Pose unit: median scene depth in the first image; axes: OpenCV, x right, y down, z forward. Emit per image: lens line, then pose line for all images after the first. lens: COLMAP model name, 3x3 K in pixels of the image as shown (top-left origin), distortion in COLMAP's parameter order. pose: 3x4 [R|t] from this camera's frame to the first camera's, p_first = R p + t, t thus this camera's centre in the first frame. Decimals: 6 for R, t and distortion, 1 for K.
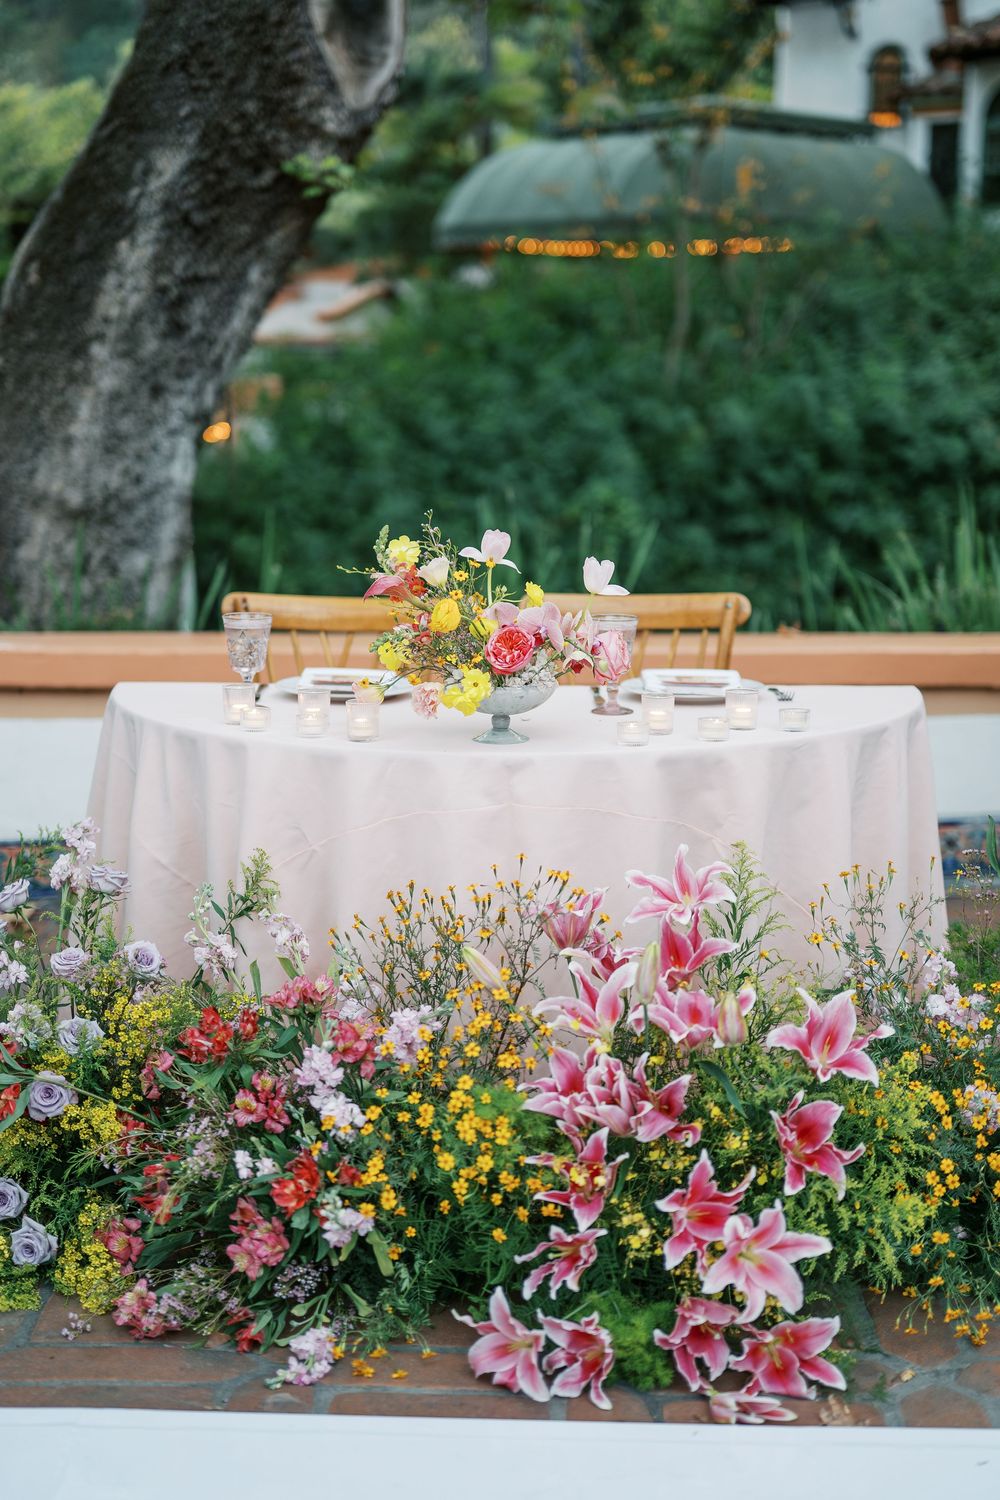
lens RADIAL K [[2125.0, 0, 500.1], [0, 2125.0, 713.5], [0, 0, 1]] dist [0.007711, 0.000000]
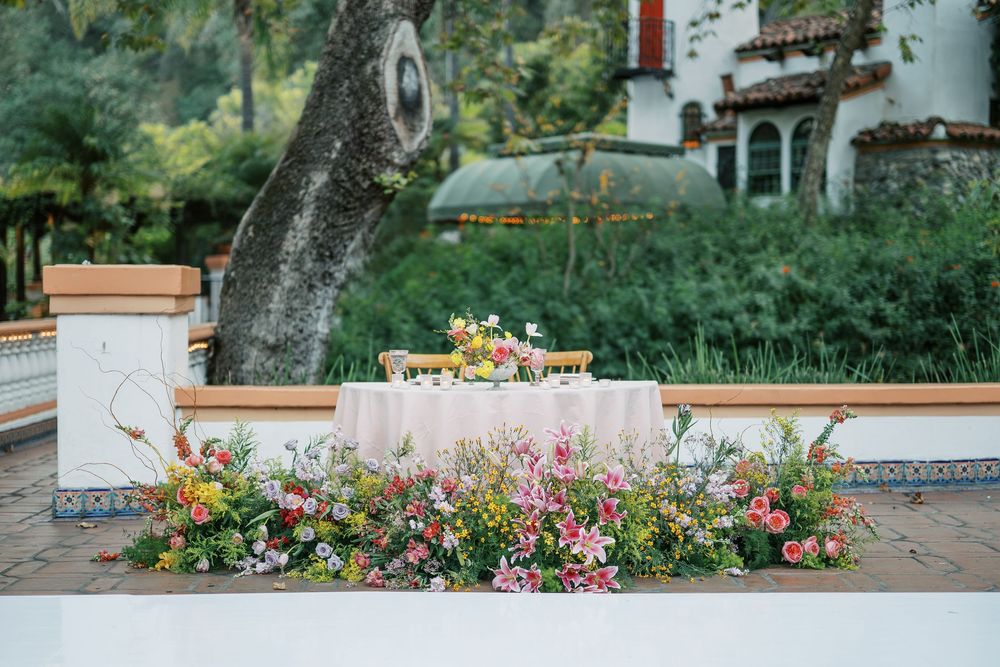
lens RADIAL K [[1416.6, 0, 499.7], [0, 1416.6, 335.0], [0, 0, 1]] dist [0.007711, 0.000000]
pose [[0.999529, -0.011414, 0.028477, -0.020205], [0.015177, 0.990643, -0.135632, 0.081582], [-0.026662, 0.136000, 0.990350, -0.347967]]
